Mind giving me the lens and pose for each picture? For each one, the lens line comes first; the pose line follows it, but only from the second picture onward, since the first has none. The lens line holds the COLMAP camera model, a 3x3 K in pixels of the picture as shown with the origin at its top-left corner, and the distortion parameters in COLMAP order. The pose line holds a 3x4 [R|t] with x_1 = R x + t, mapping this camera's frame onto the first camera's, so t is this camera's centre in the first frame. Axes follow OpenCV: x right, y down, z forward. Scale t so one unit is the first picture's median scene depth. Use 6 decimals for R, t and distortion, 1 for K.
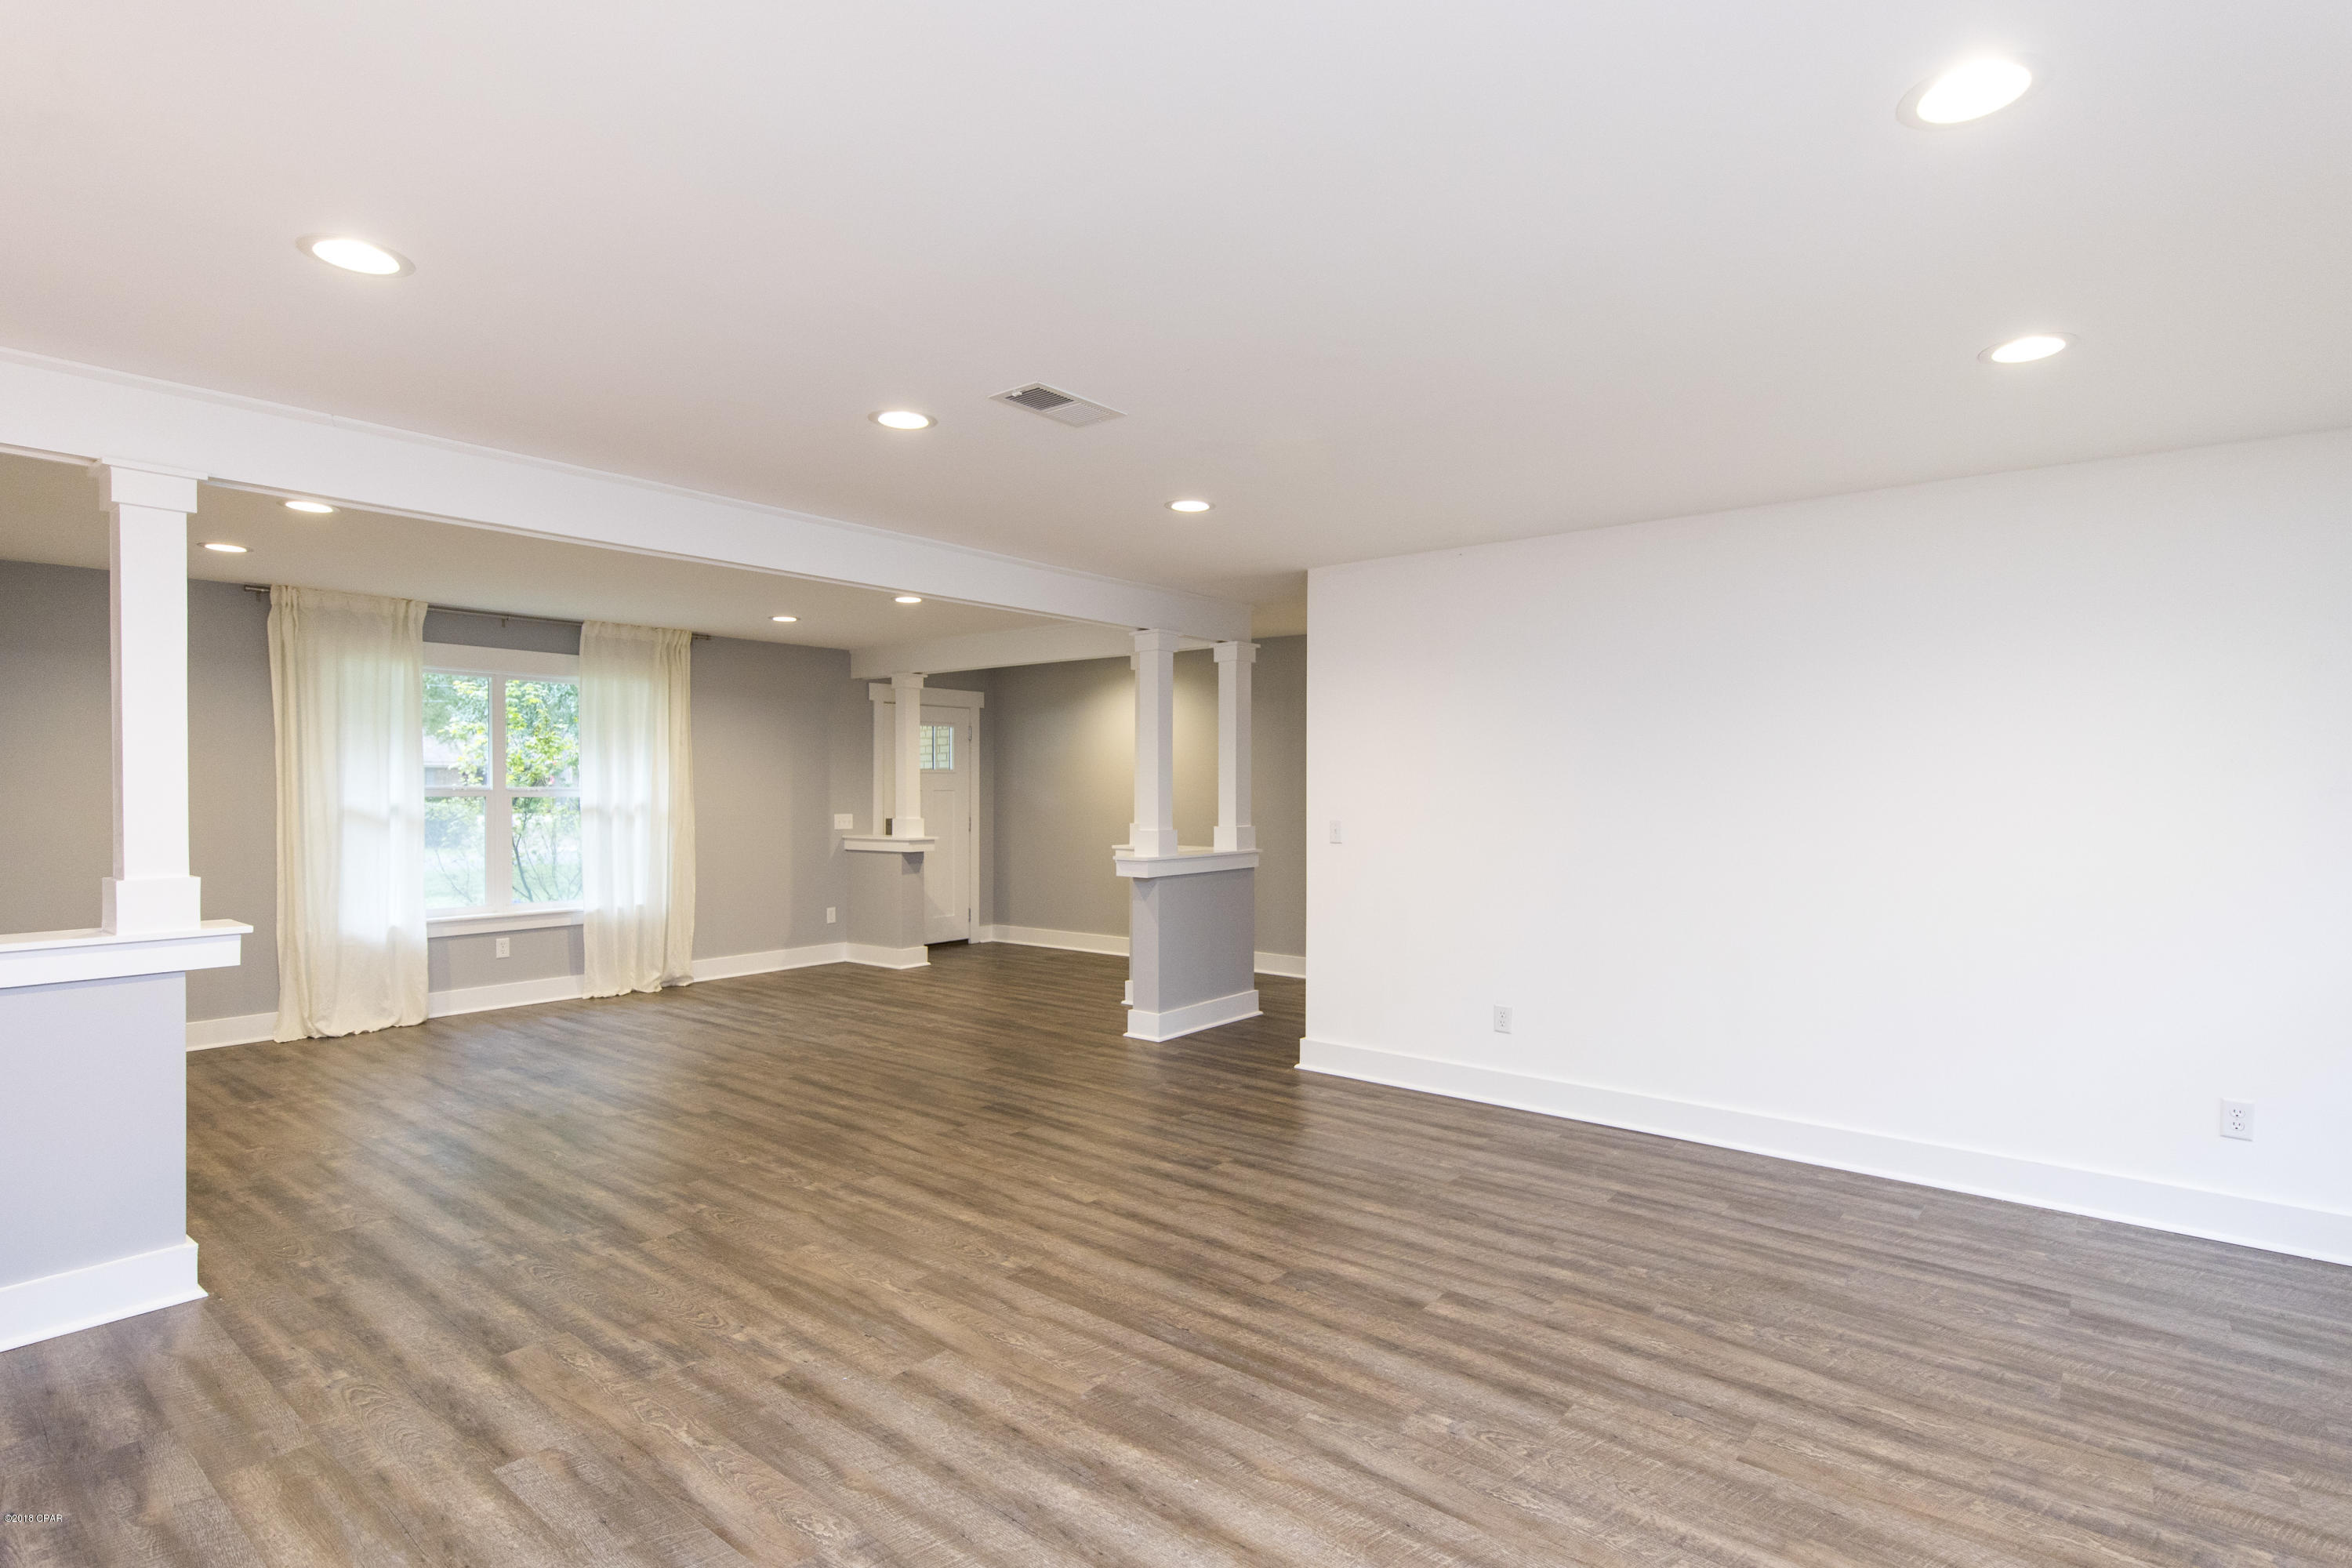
lens RADIAL K [[1157.9, 0, 1178.8], [0, 1157.9, 795.6], [0, 0, 1]] dist [0.006796, -0.000366]
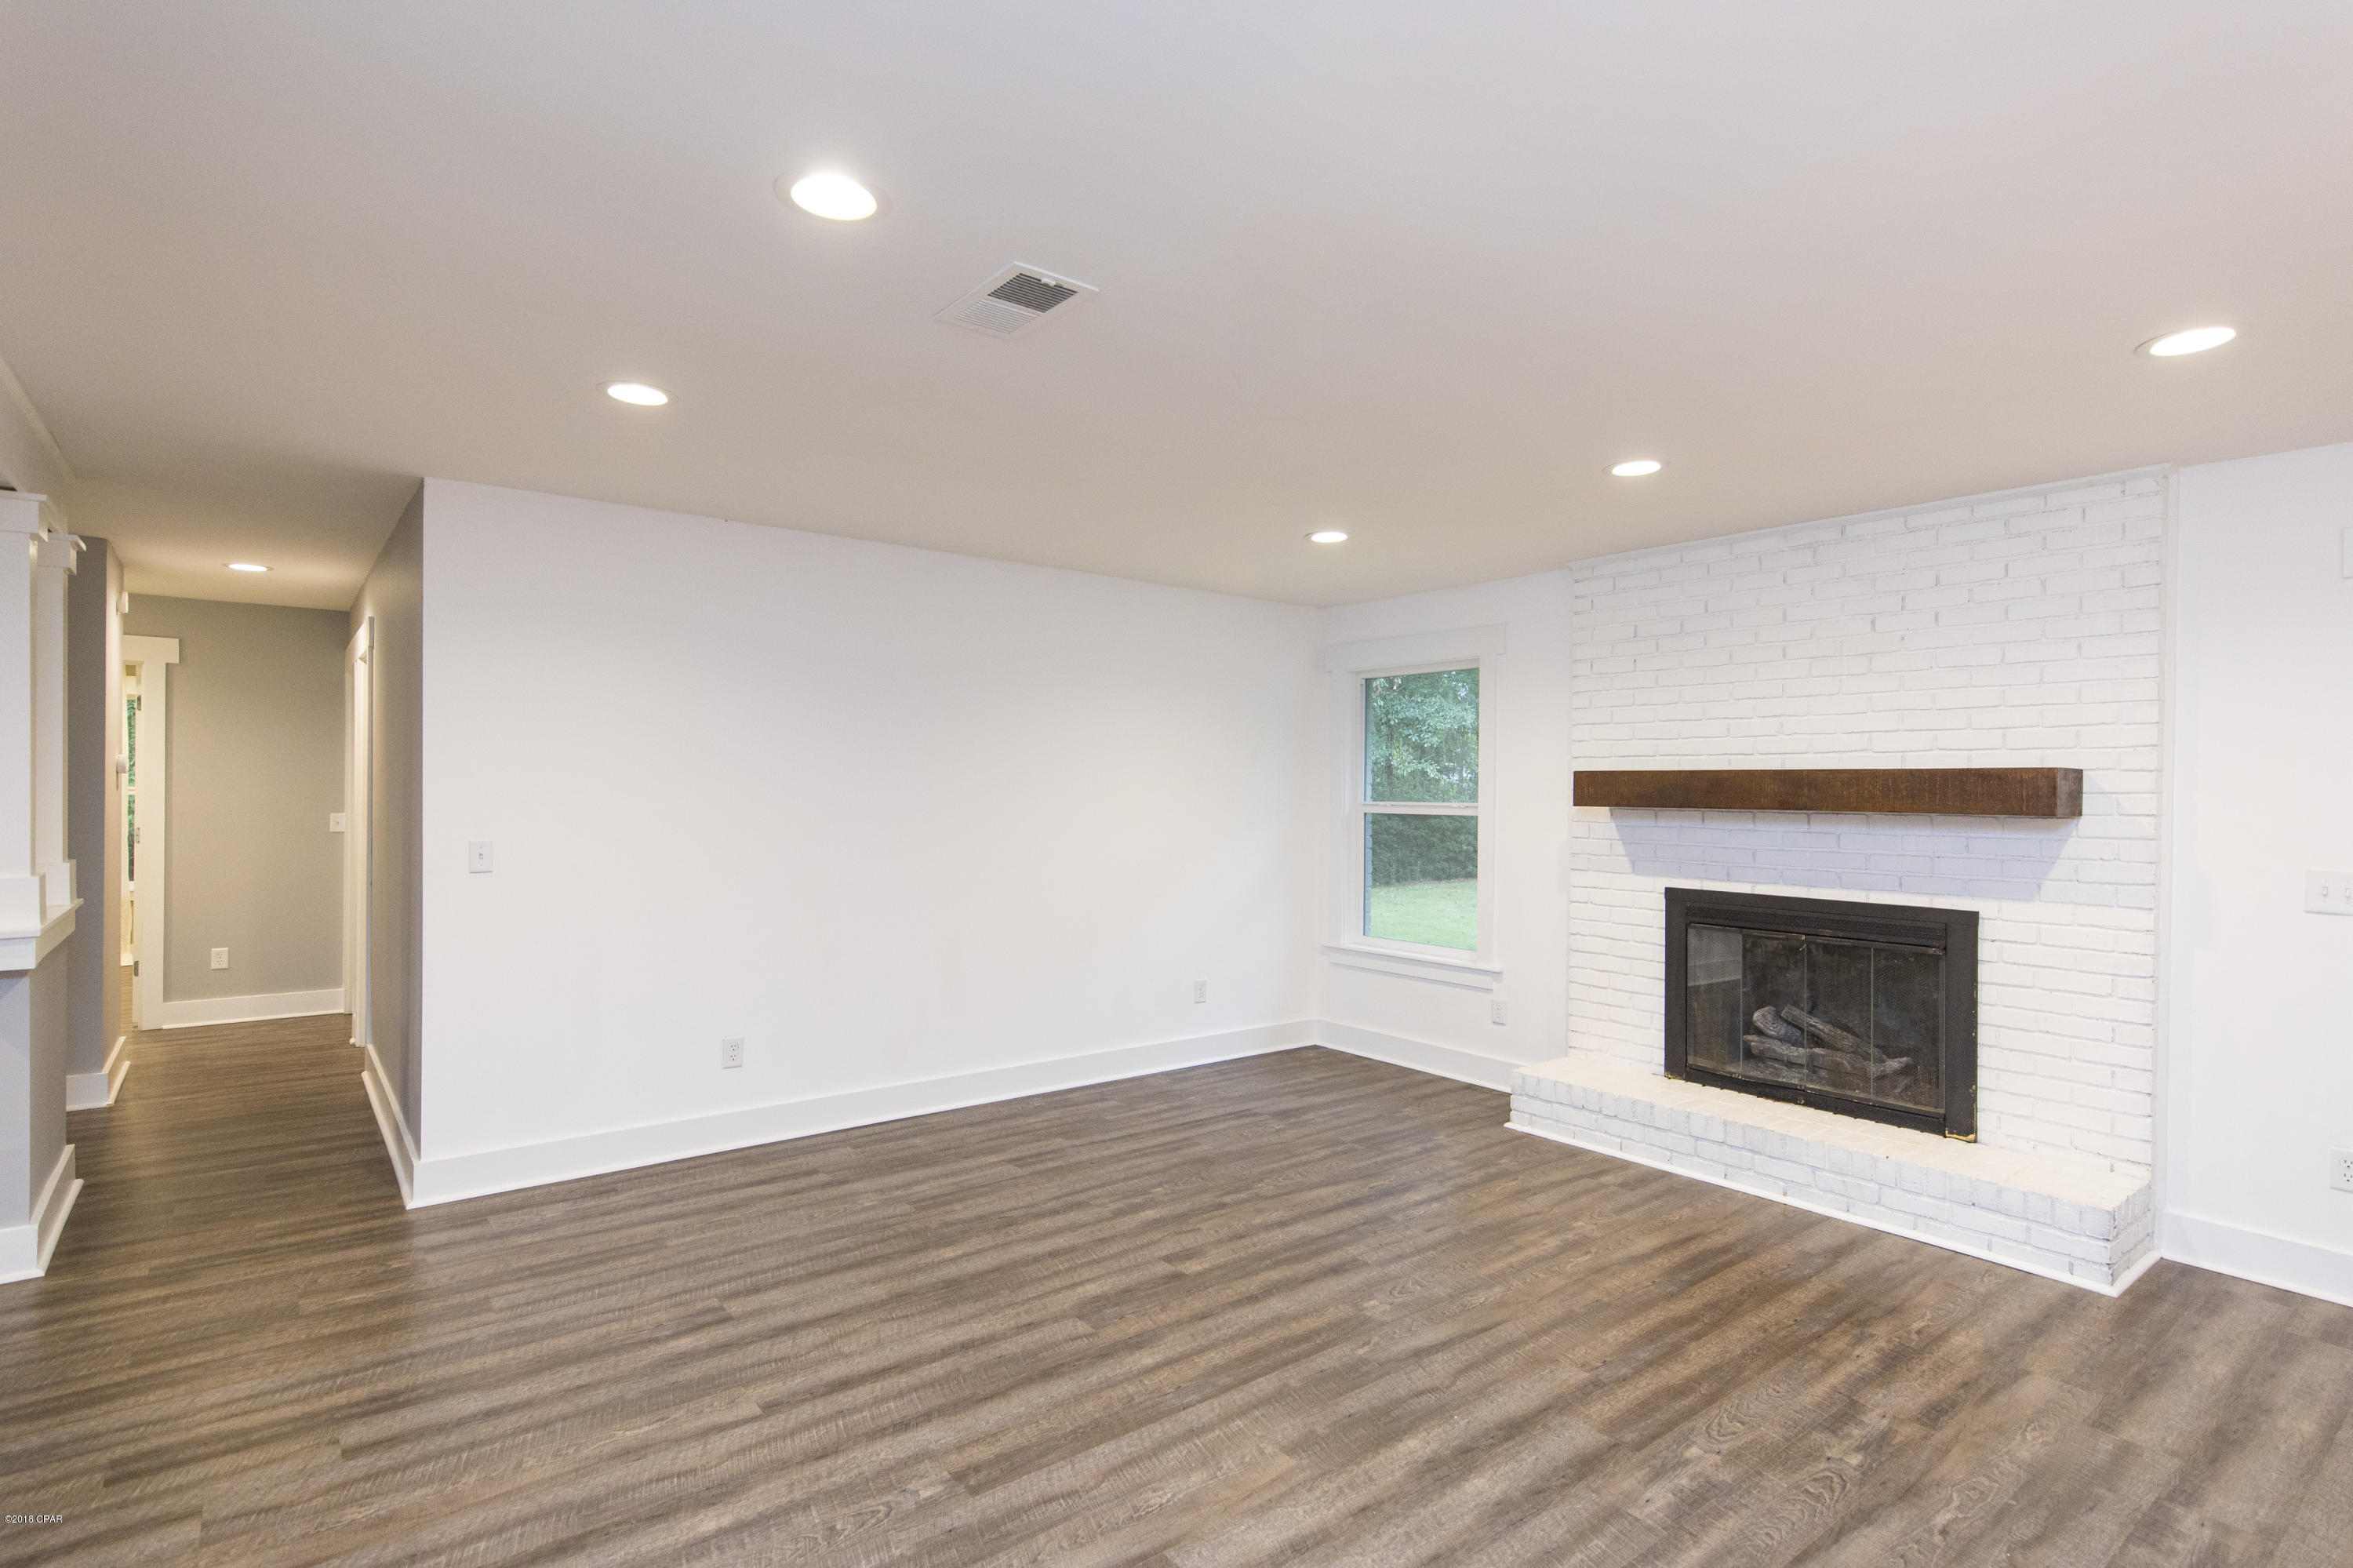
lens RADIAL K [[1166.6, 0, 1193.5], [0, 1166.6, 789.1], [0, 0, 1]] dist [0.011655, -0.000571]
pose [[0.212785, -0.001447, 0.977098, -0.738008], [-0.000091, 0.999999, 0.001501, -0.016996], [-0.977099, -0.000408, 0.212785, 0.641540]]
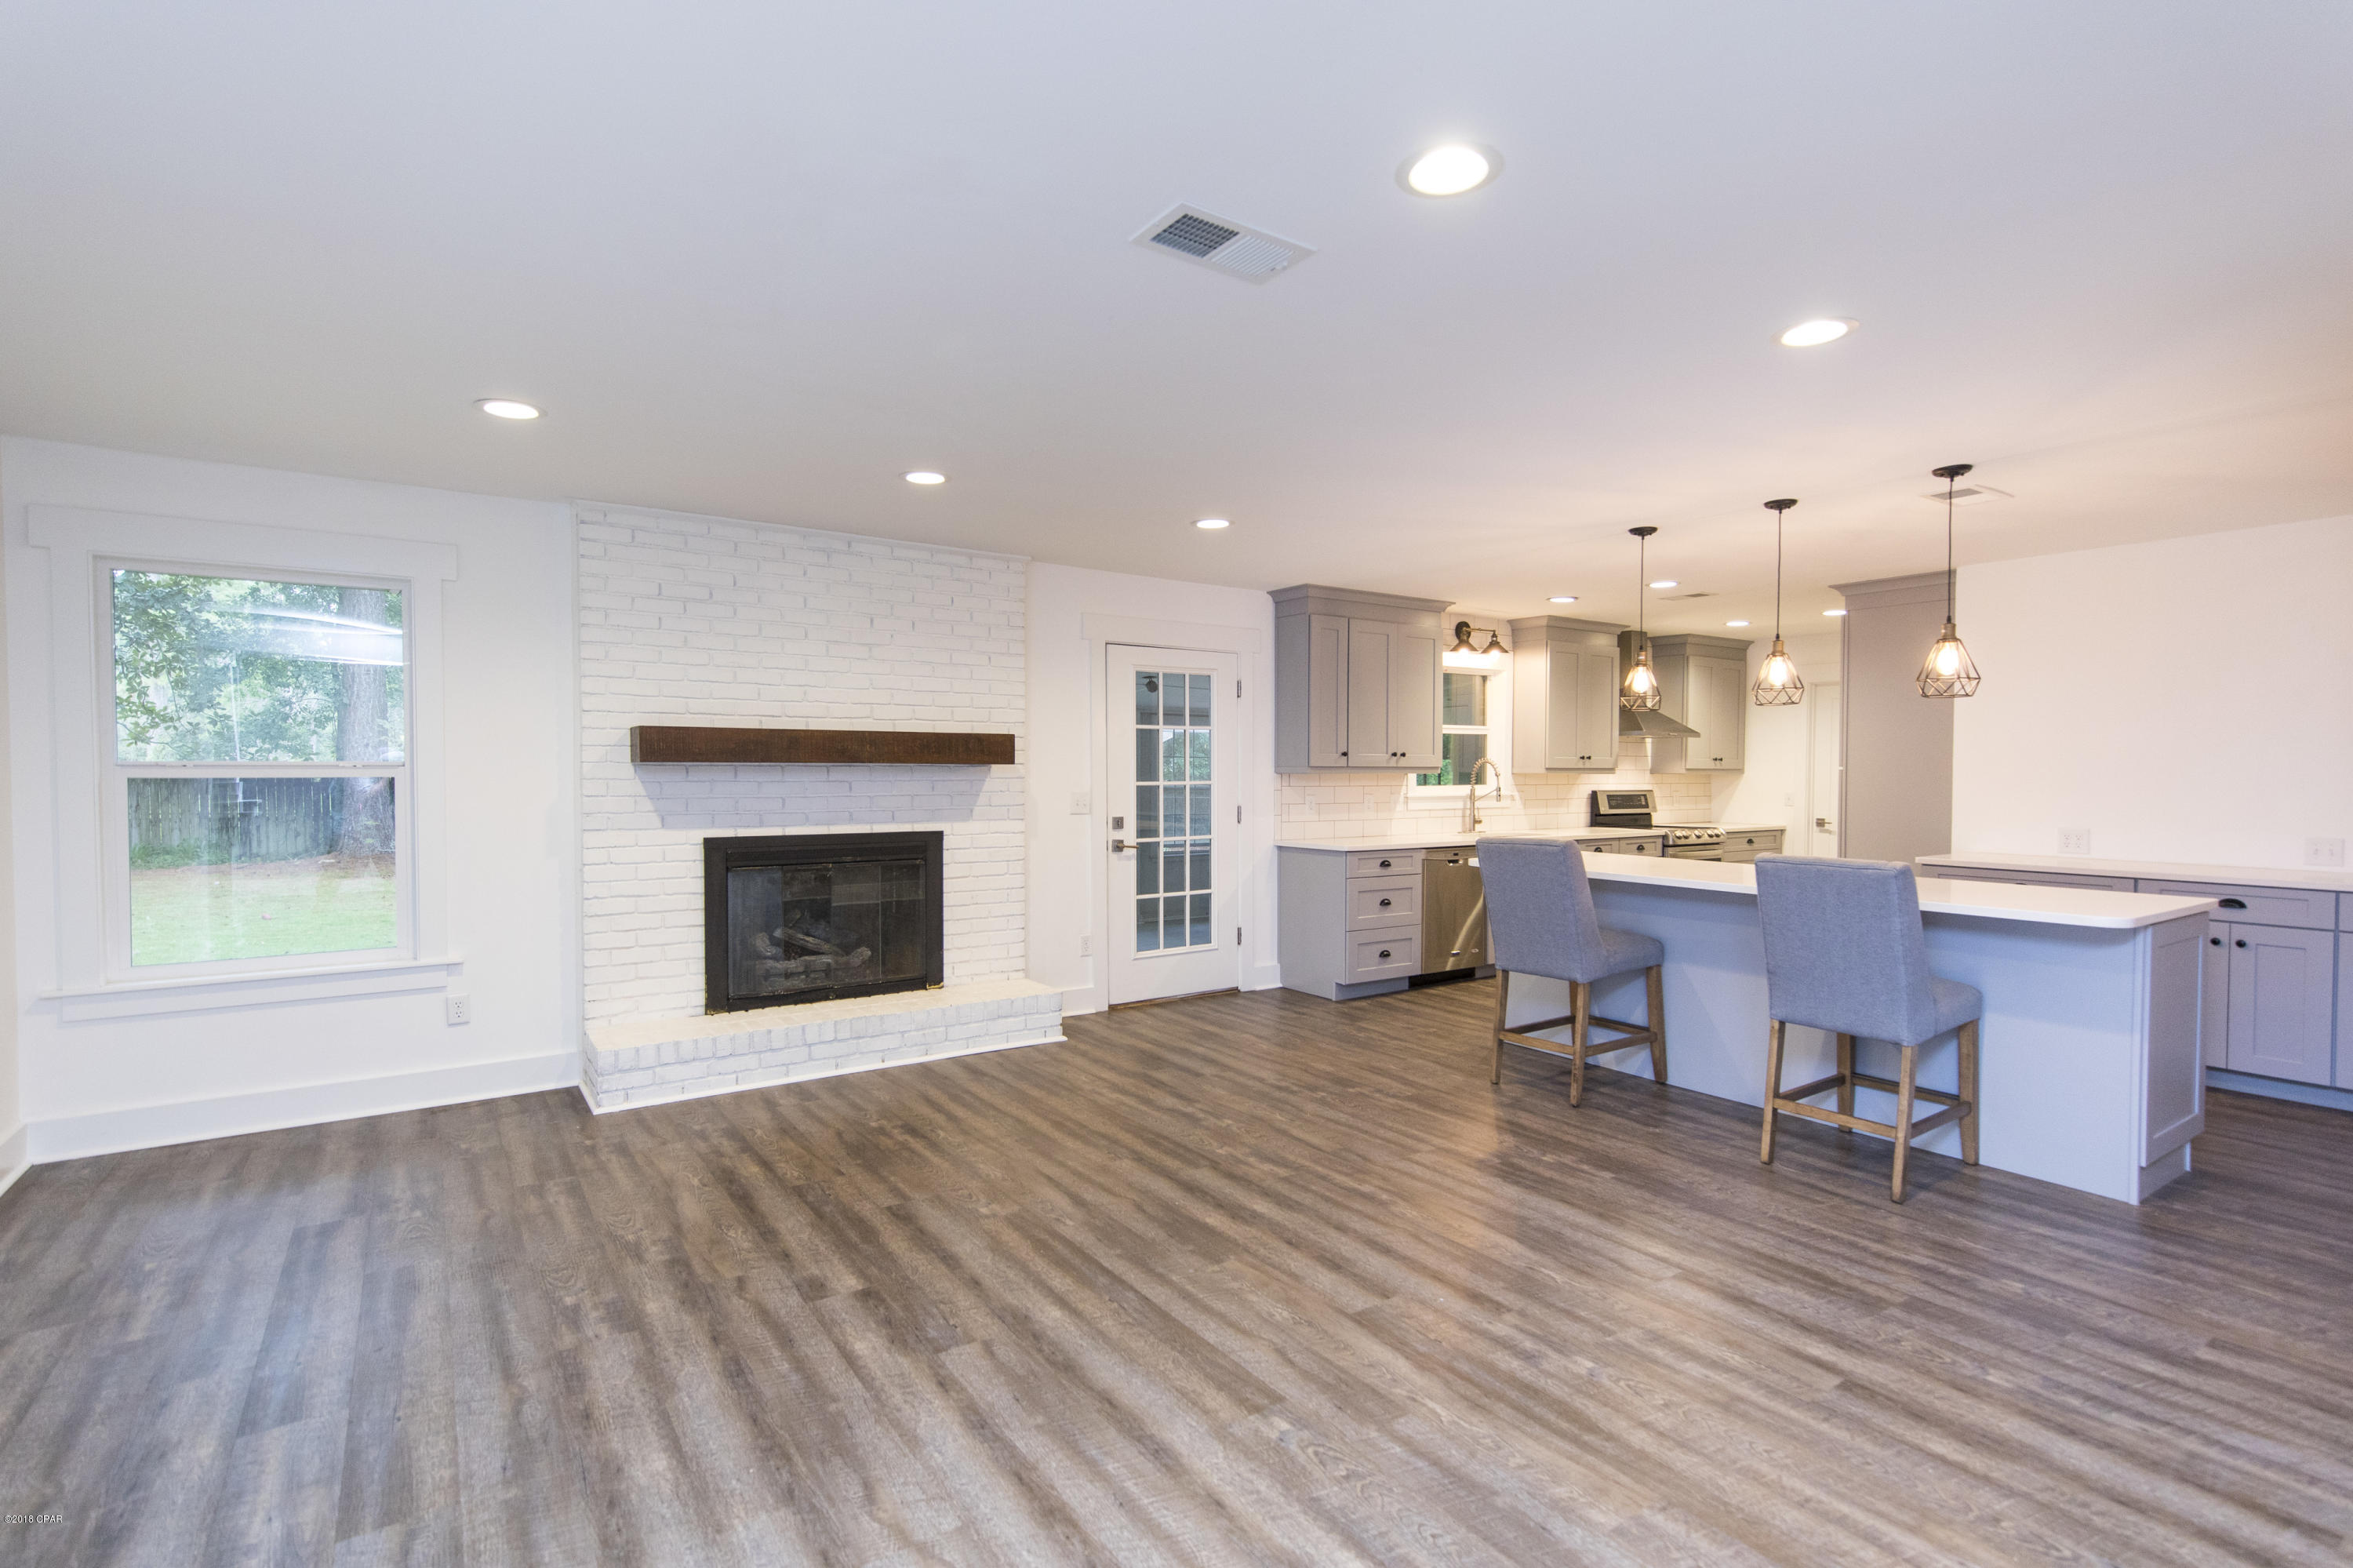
lens RADIAL K [[1106.5, 0, 1181.9], [0, 1106.5, 793.4], [0, 0, 1]] dist [0.003815, 0.000043]
pose [[-0.959419, -0.011008, 0.281771, -0.253936], [-0.002432, 0.999524, 0.030769, -0.000030], [-0.281975, 0.028835, -0.958988, 1.524094]]
